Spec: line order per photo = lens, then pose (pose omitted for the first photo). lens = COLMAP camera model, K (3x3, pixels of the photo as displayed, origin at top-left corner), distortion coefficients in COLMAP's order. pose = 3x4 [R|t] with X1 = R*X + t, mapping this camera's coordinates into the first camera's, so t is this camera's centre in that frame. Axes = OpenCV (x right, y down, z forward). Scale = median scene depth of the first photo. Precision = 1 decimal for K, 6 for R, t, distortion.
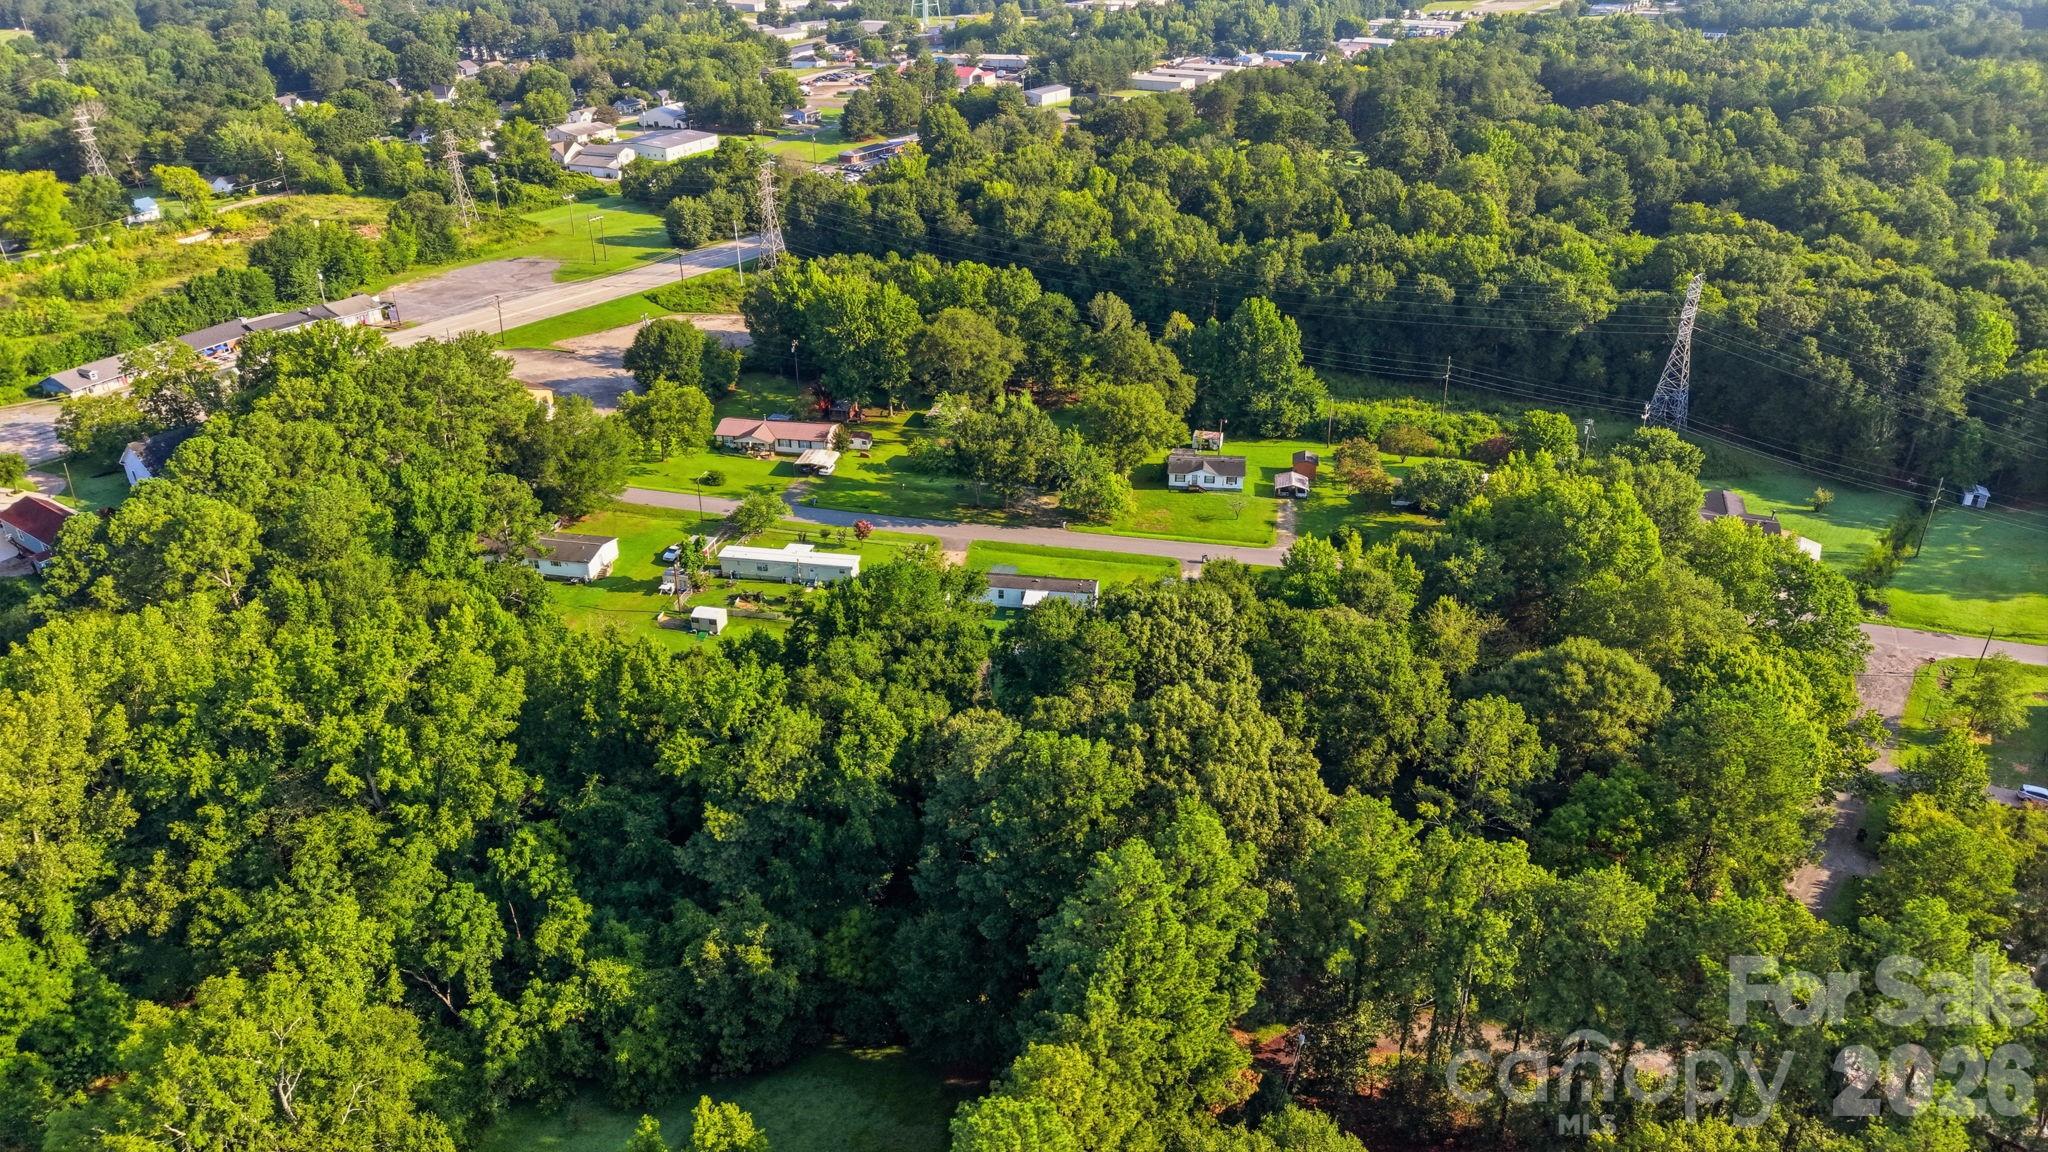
lens RADIAL K [[1367.5, 0, 1021.4], [0, 1367.5, 568.2], [0, 0, 1]] dist [0.024798, -0.025195]
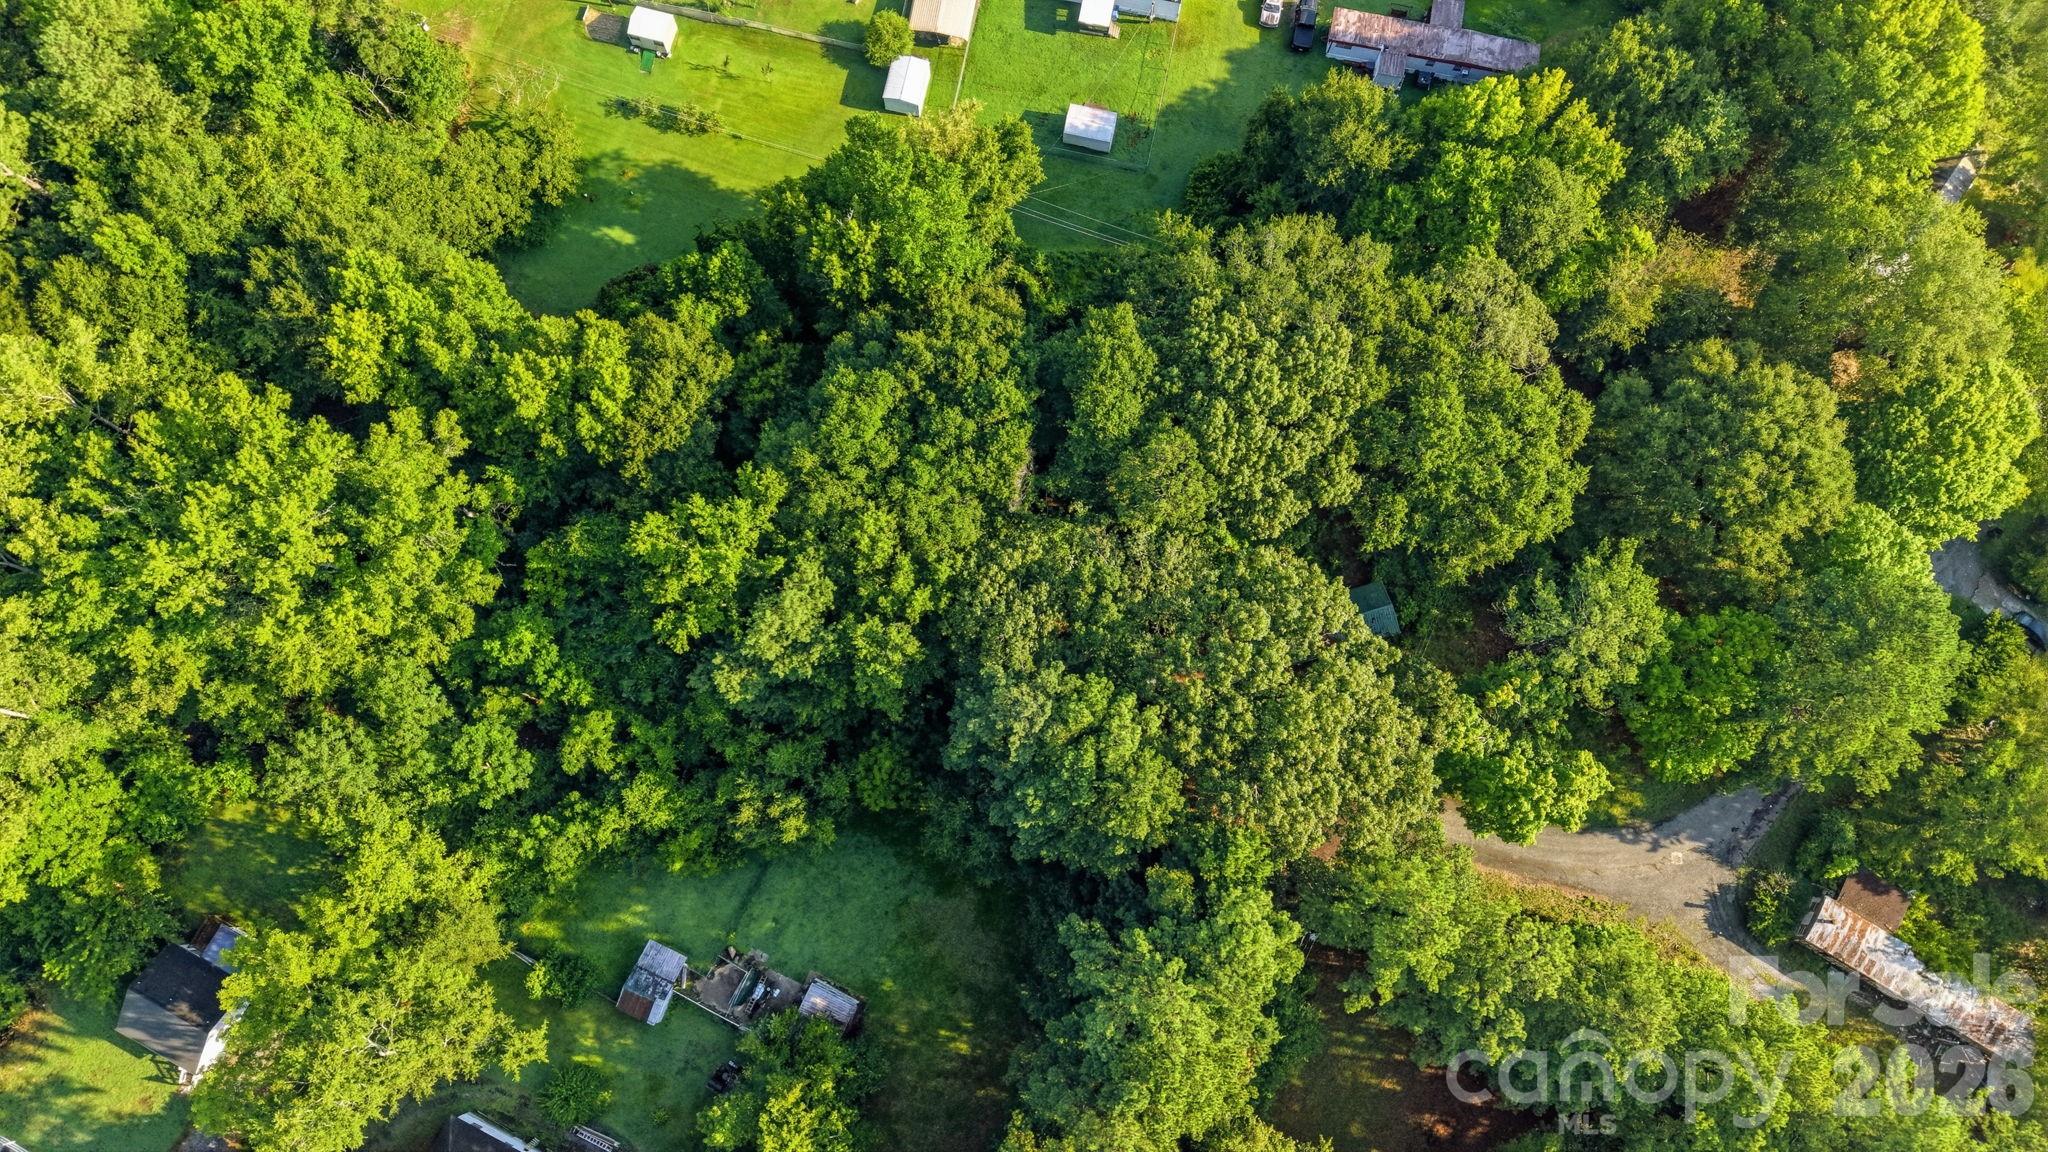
lens RADIAL K [[1367.5, 0, 1023.4], [0, 1367.5, 571.3], [0, 0, 1]] dist [0.024798, -0.025195]
pose [[0.999057, 0.042865, 0.006960, -0.017802], [-0.031618, 0.608125, 0.793212, -0.306051], [0.029768, -0.792684, 0.608906, 0.261569]]
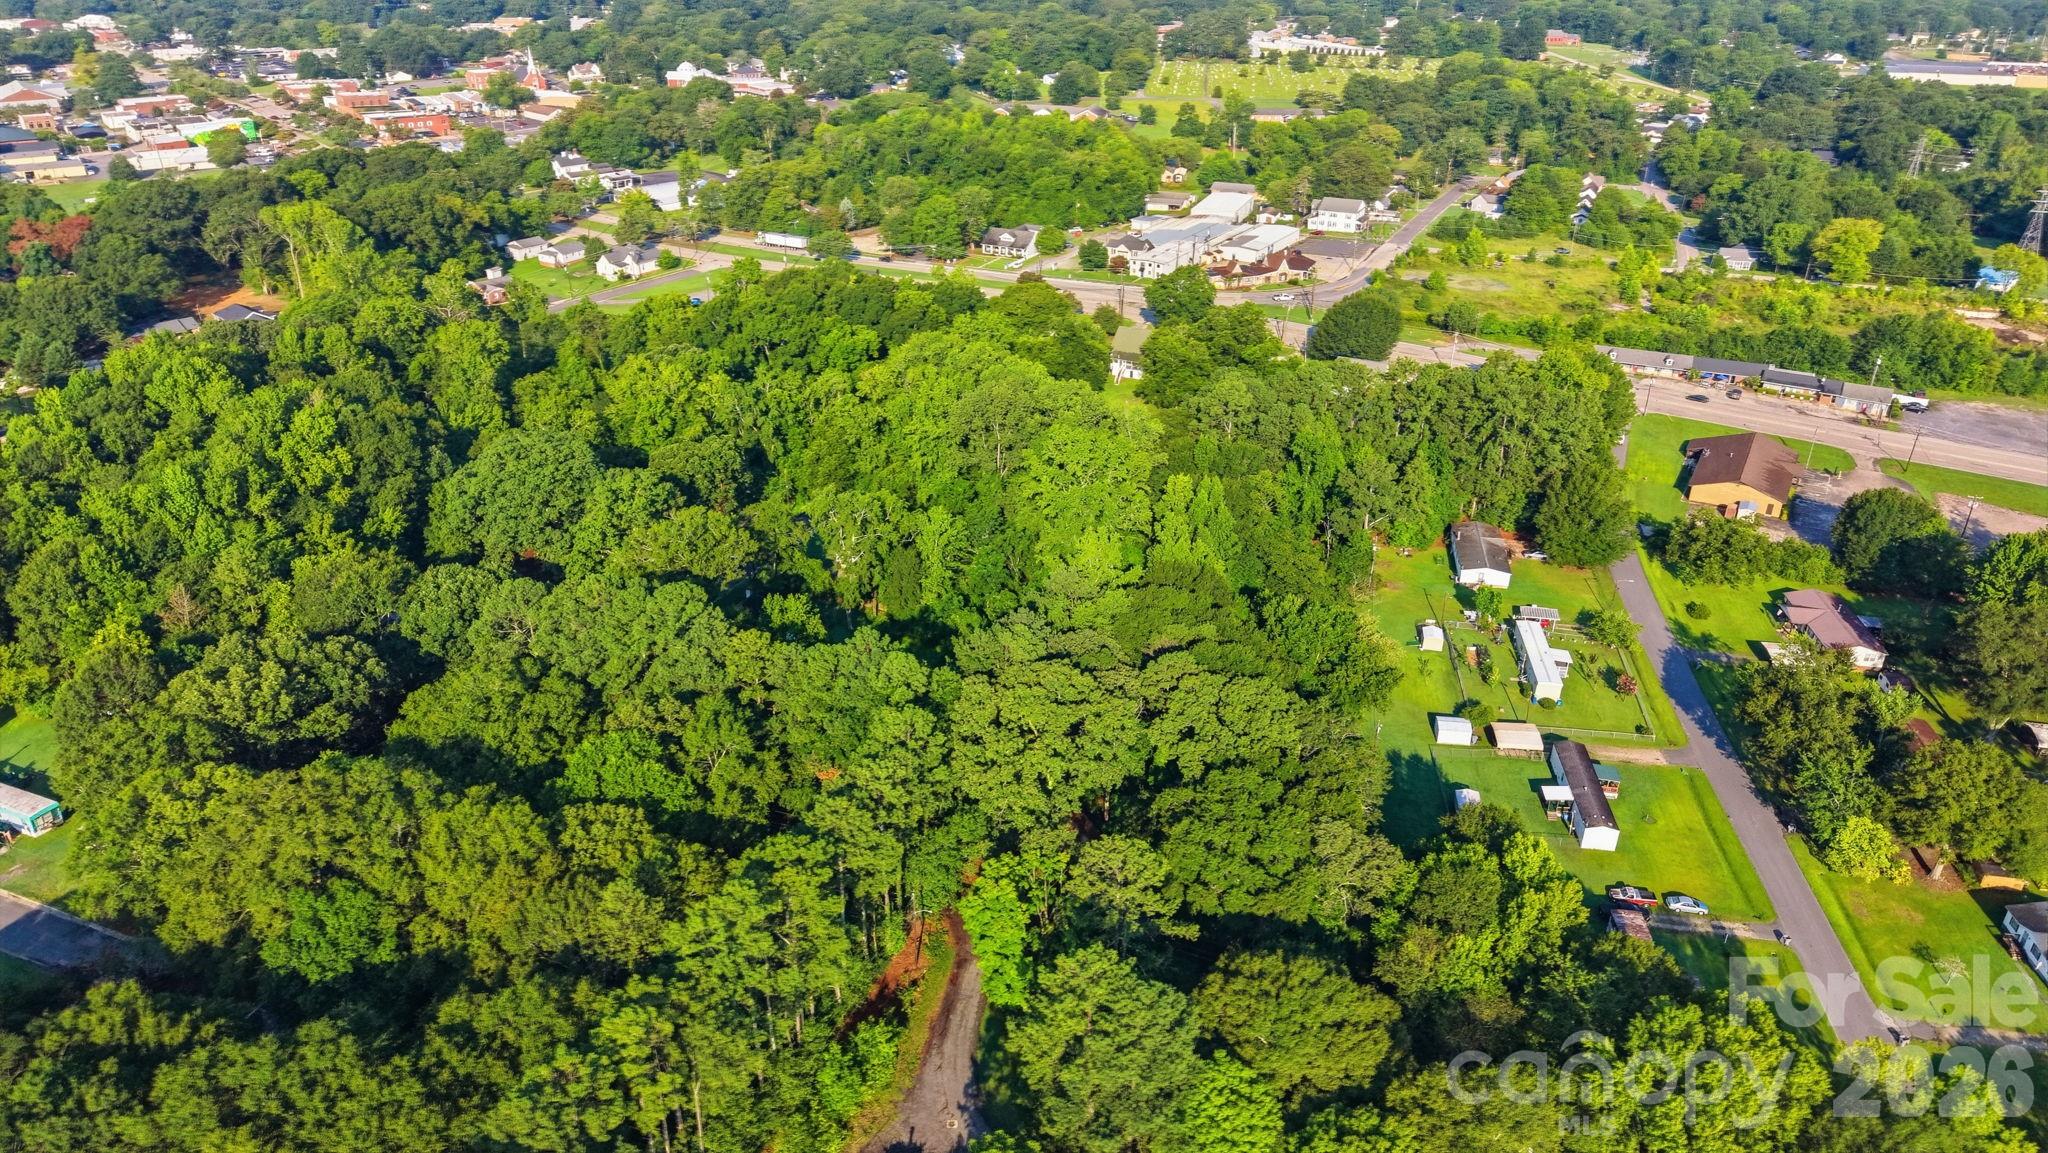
lens RADIAL K [[1367.5, 0, 1015.3], [0, 1367.5, 568.3], [0, 0, 1]] dist [0.024798, -0.025195]
pose [[0.013398, 0.448821, -0.893521, 0.679008], [-0.451780, 0.799907, 0.395023, -0.266575], [0.892029, 0.398382, 0.213485, 0.304919]]
